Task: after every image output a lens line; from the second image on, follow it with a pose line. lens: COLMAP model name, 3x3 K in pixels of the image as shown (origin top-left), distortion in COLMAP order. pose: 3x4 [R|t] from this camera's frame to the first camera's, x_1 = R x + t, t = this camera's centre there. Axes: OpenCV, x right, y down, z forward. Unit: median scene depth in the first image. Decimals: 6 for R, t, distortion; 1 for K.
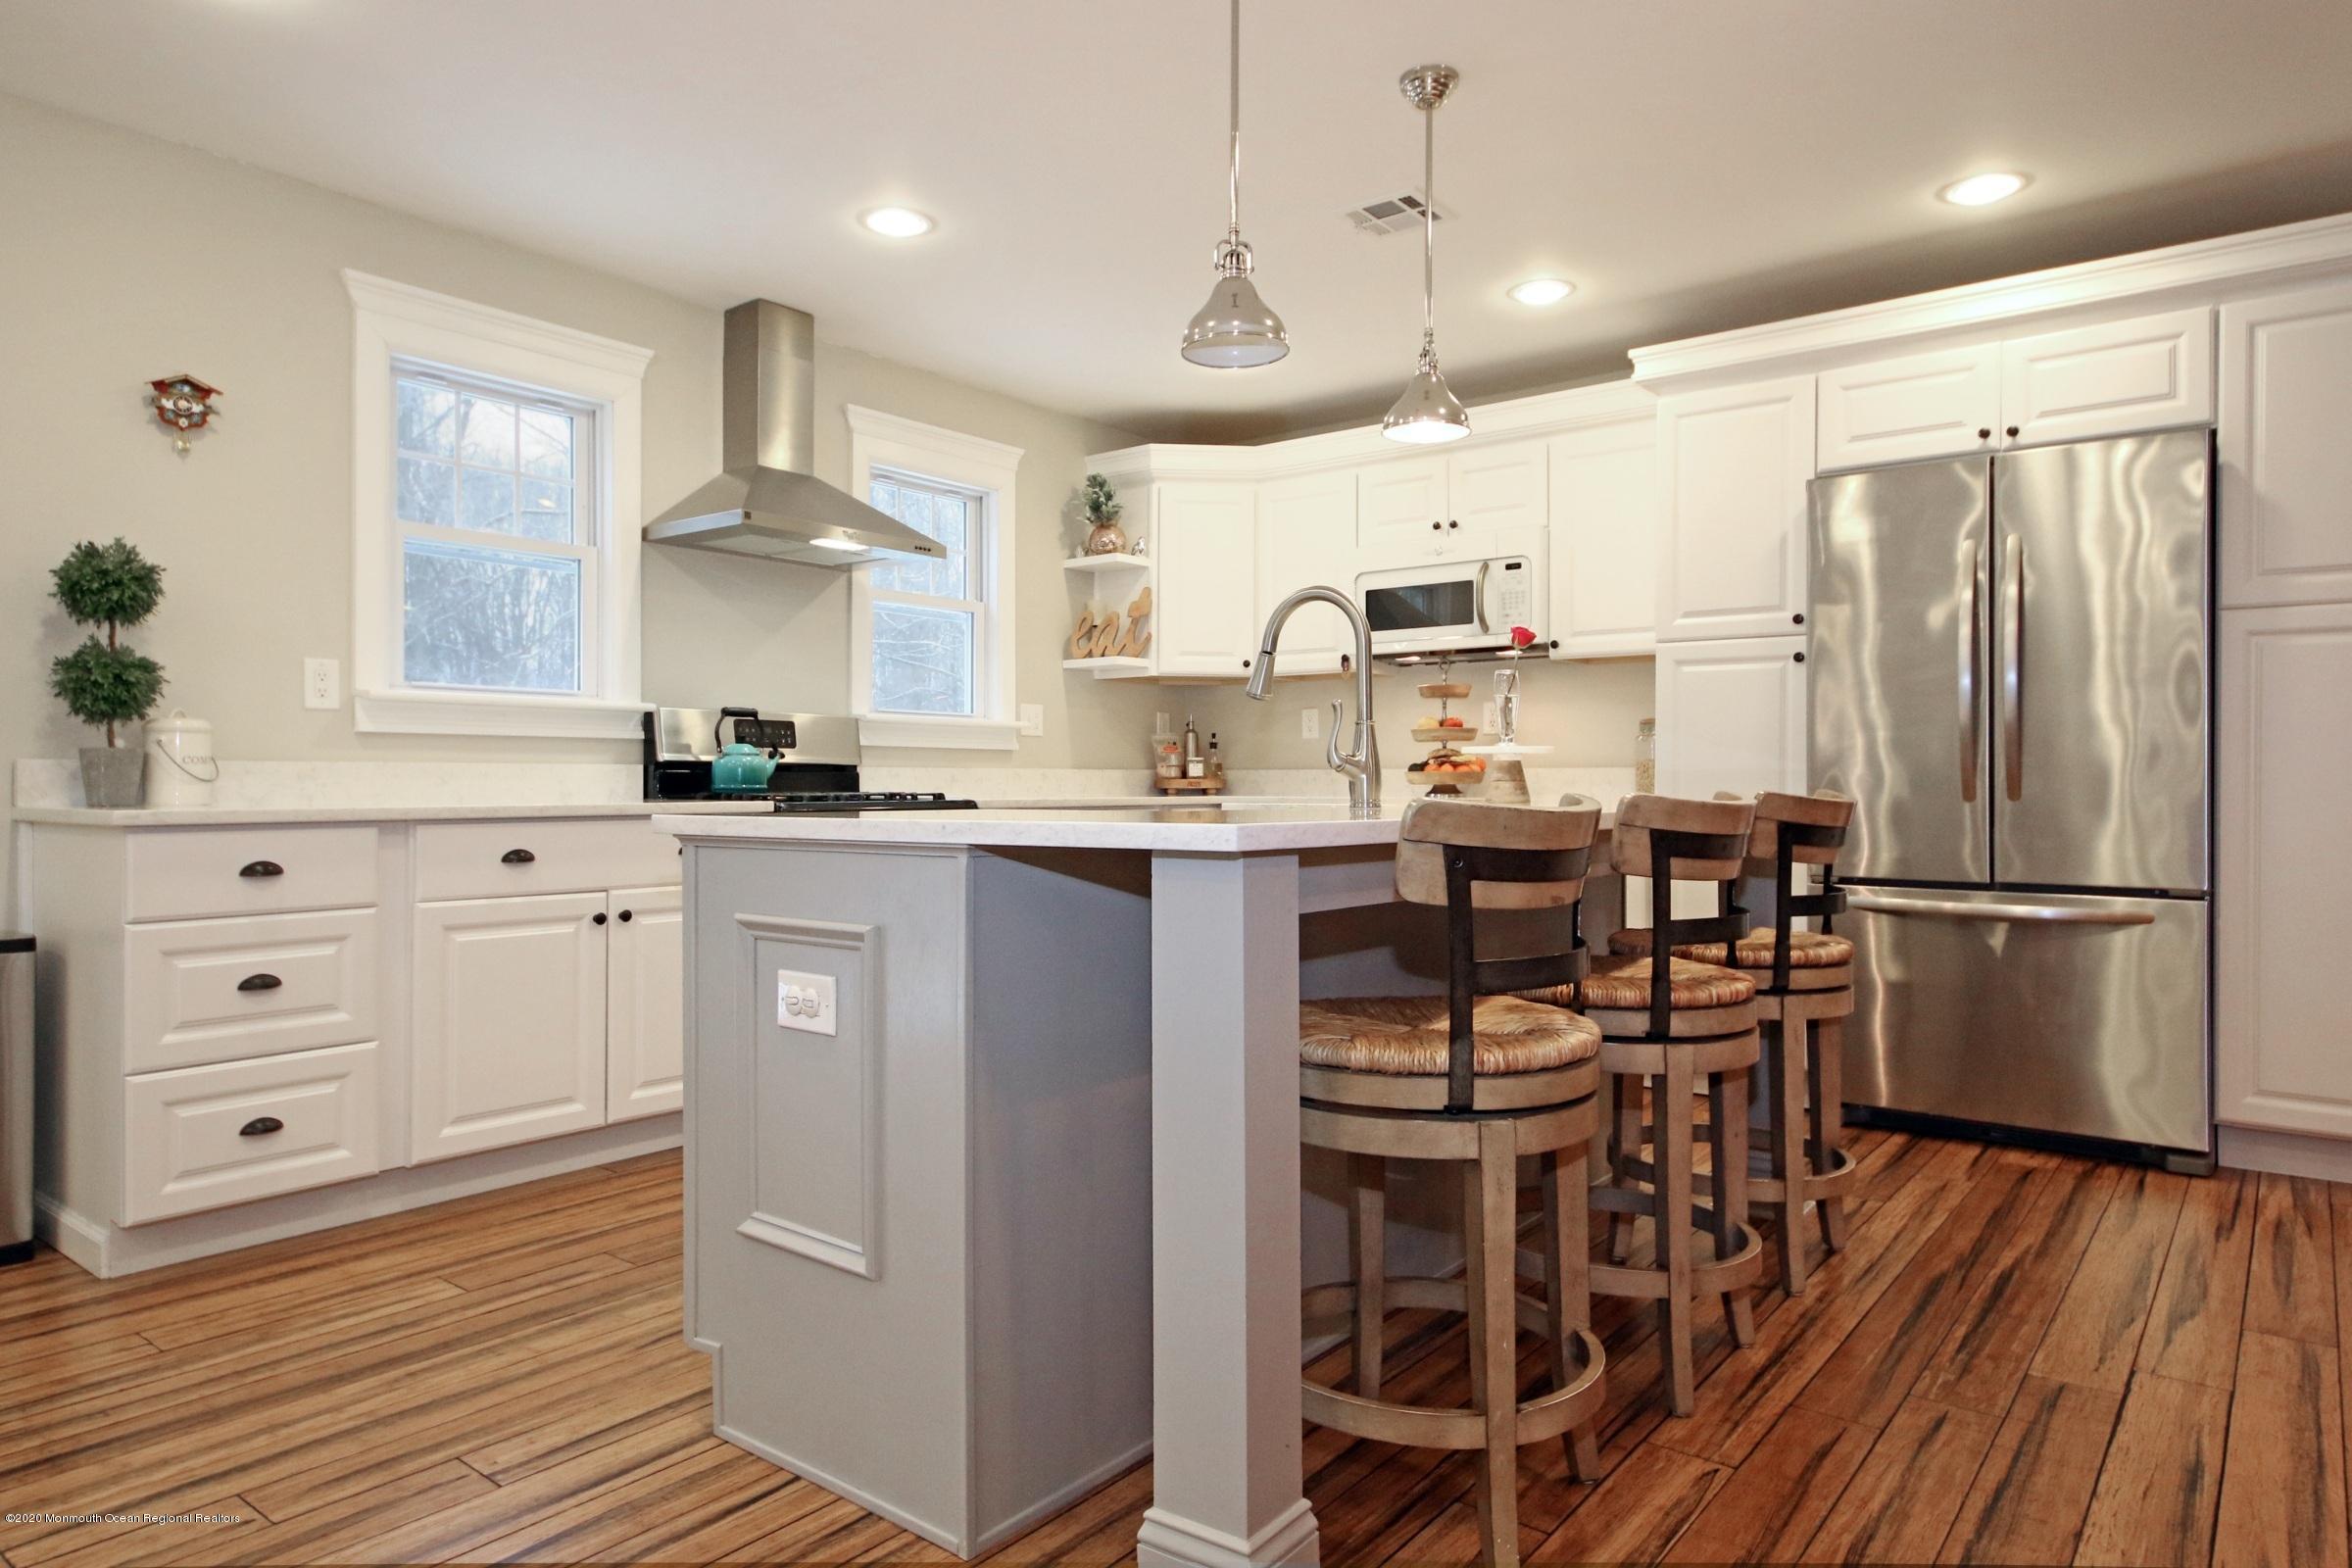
lens RADIAL K [[1466.3, 0, 1183.2], [0, 1466.3, 734.6], [0, 0, 1]] dist [0.039527, 0.001044]
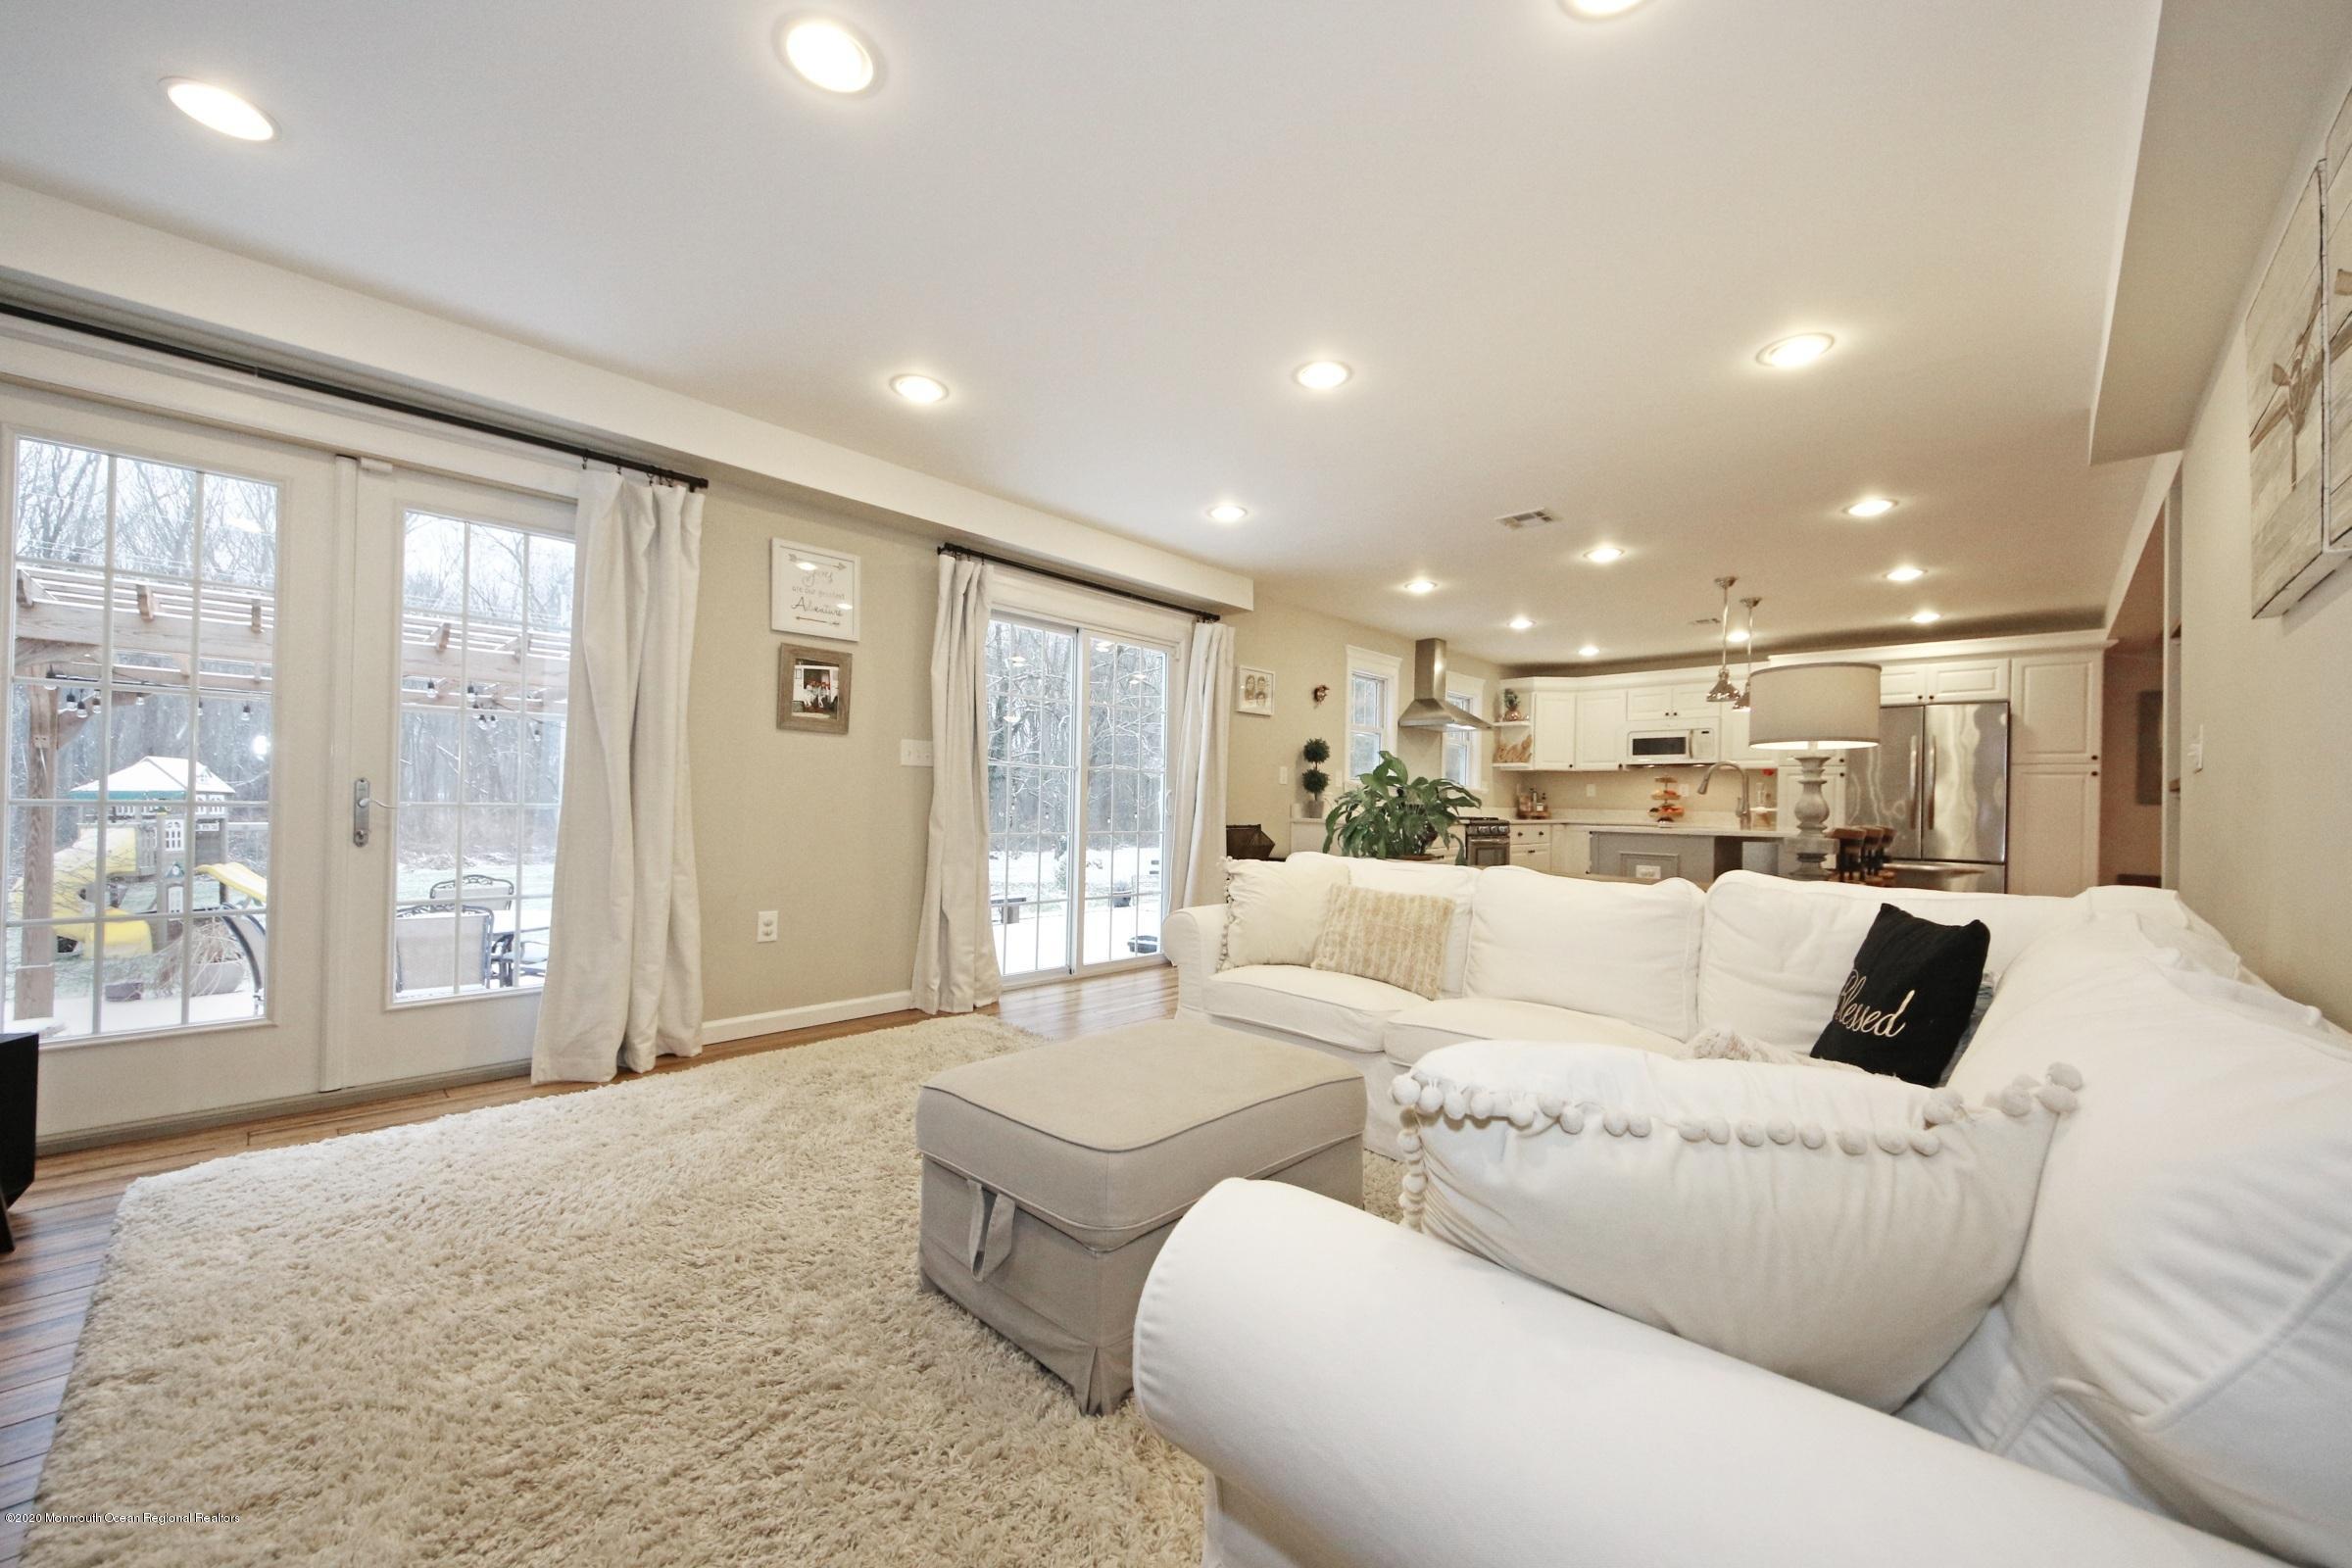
lens RADIAL K [[896.2, 0, 1176.0], [0, 896.2, 784.0], [0, 0, 1]] dist [0.002305, 0.000024]
pose [[0.993442, 0.016883, -0.113088, -0.481640], [-0.015778, 0.999819, 0.010665, -0.025947], [0.113247, -0.008810, 0.993528, -0.613598]]
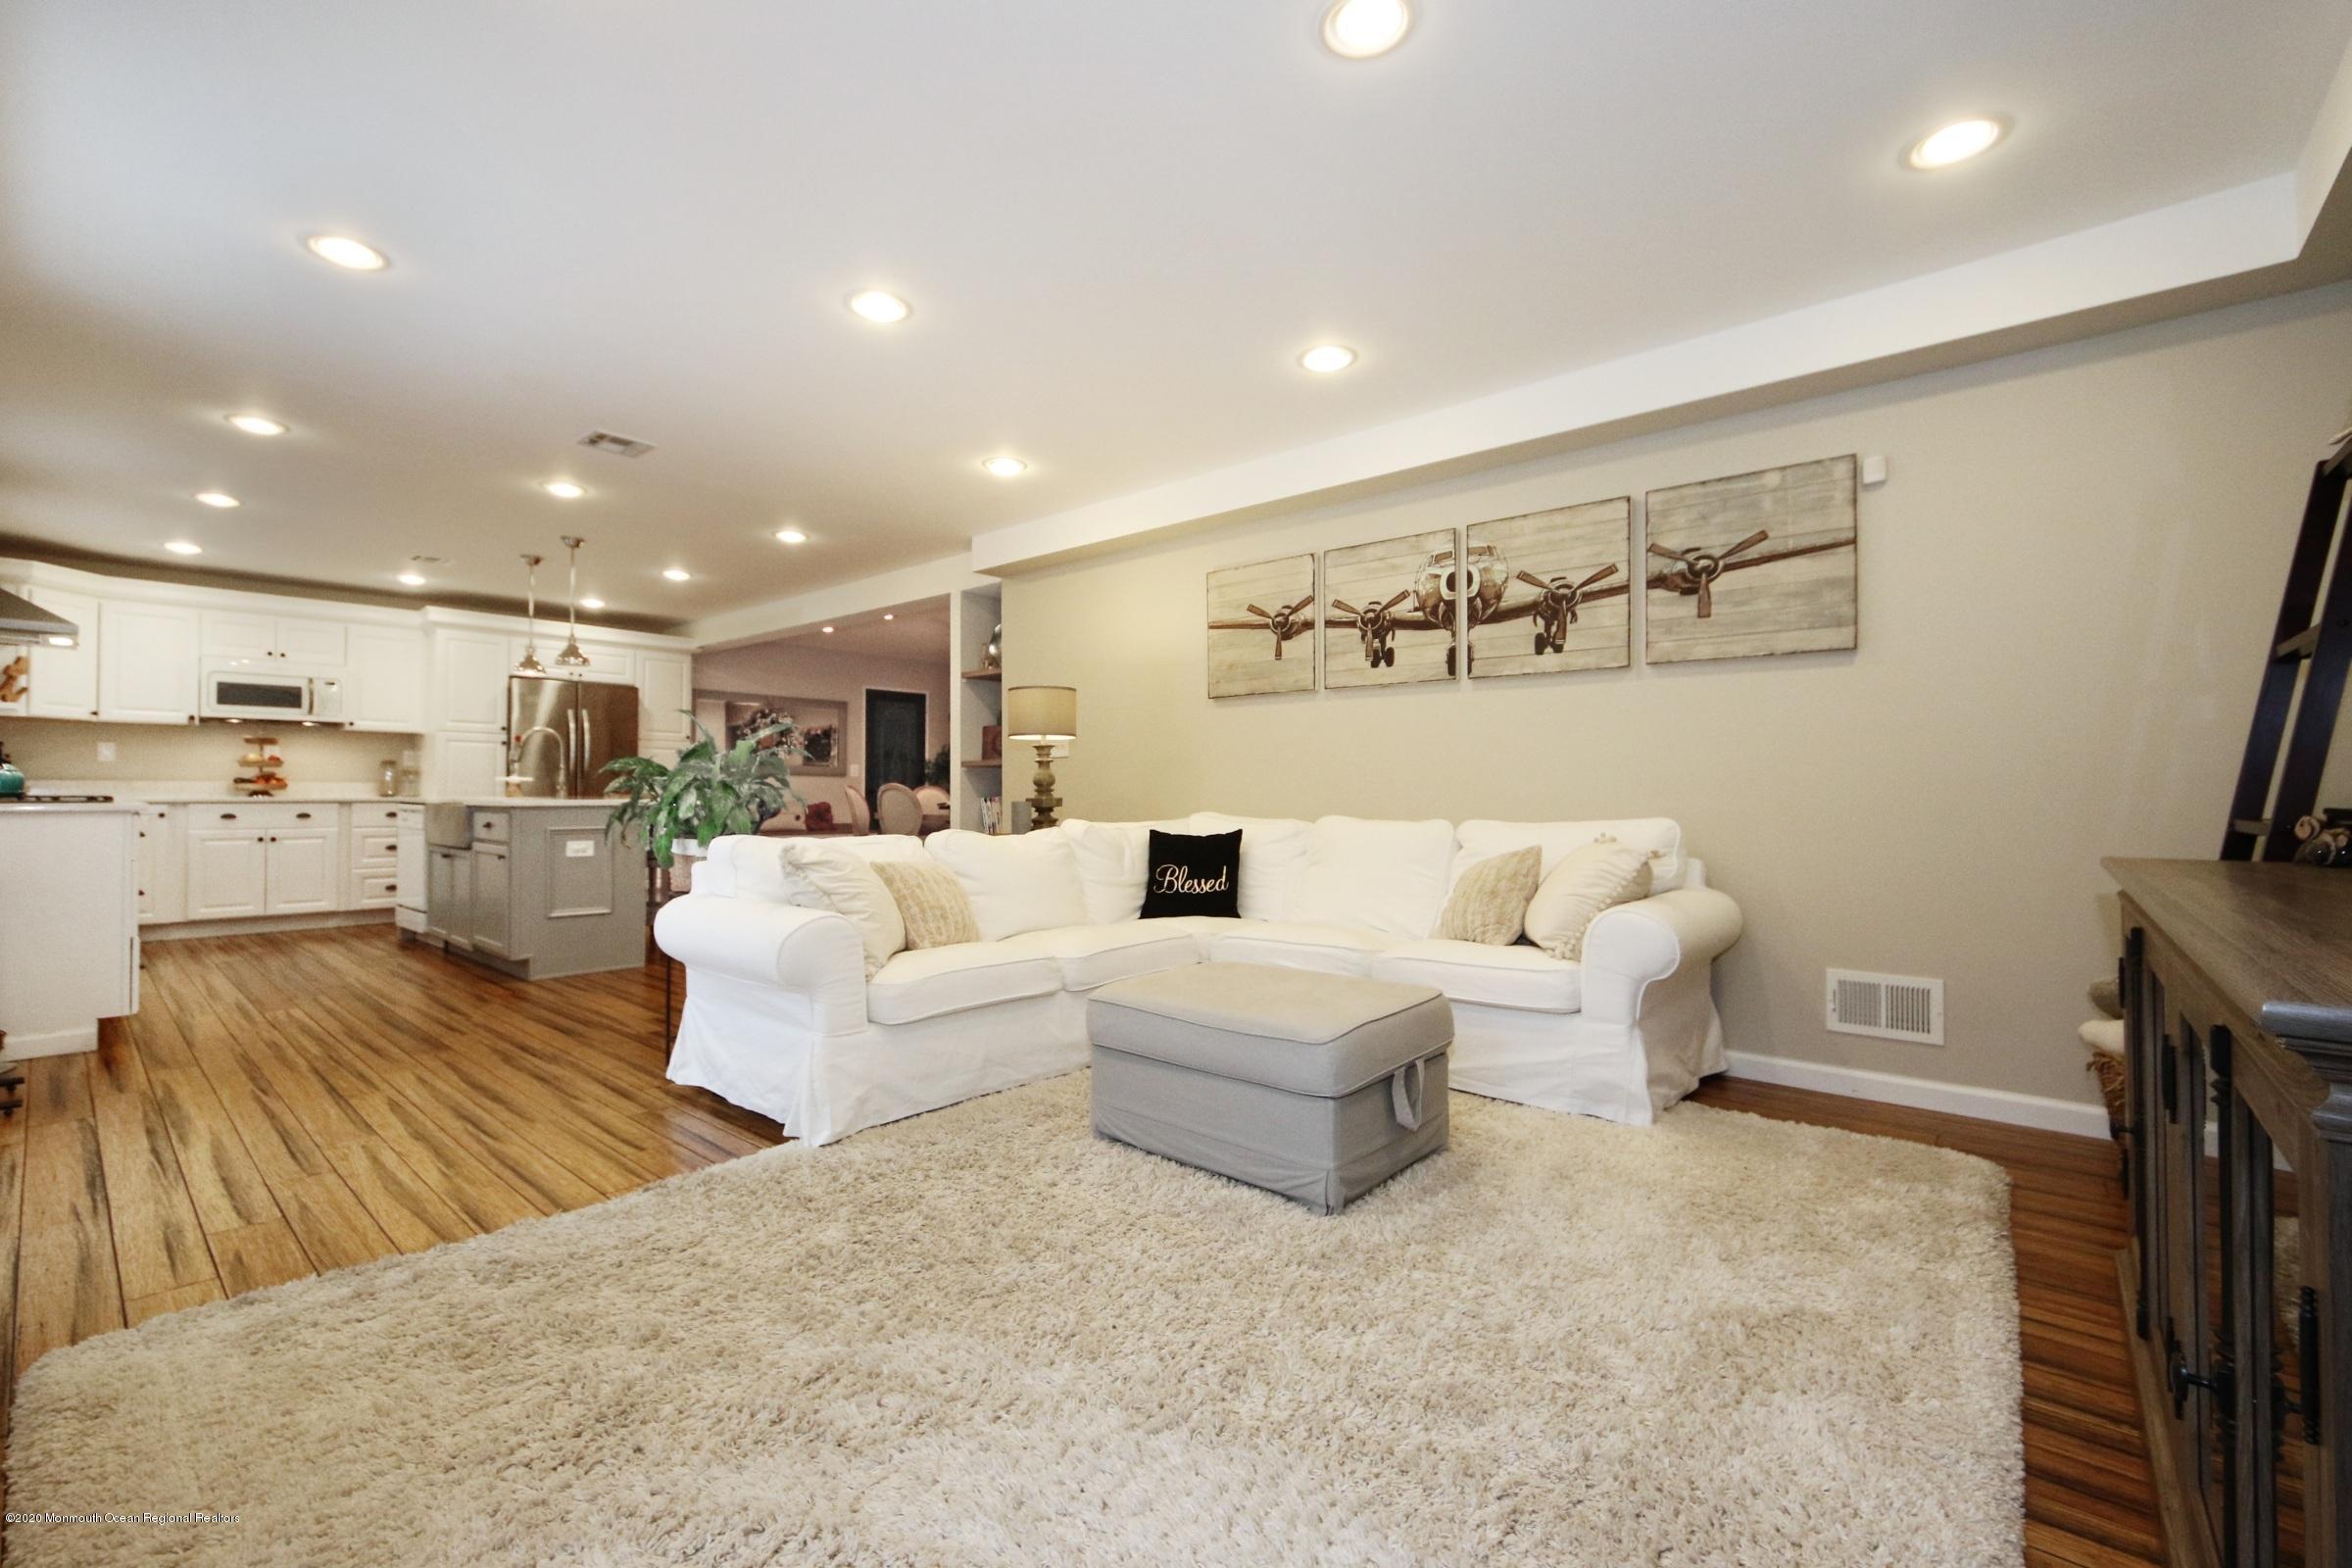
lens RADIAL K [[982.6, 0, 1176.0], [0, 982.6, 784.0], [0, 0, 1]] dist [-0.001877, -0.000341]
pose [[0.055648, 0.012211, 0.998376, -1.024442], [-0.035810, 0.999306, -0.010226, -0.003434], [-0.997808, -0.035183, 0.056046, -0.243487]]
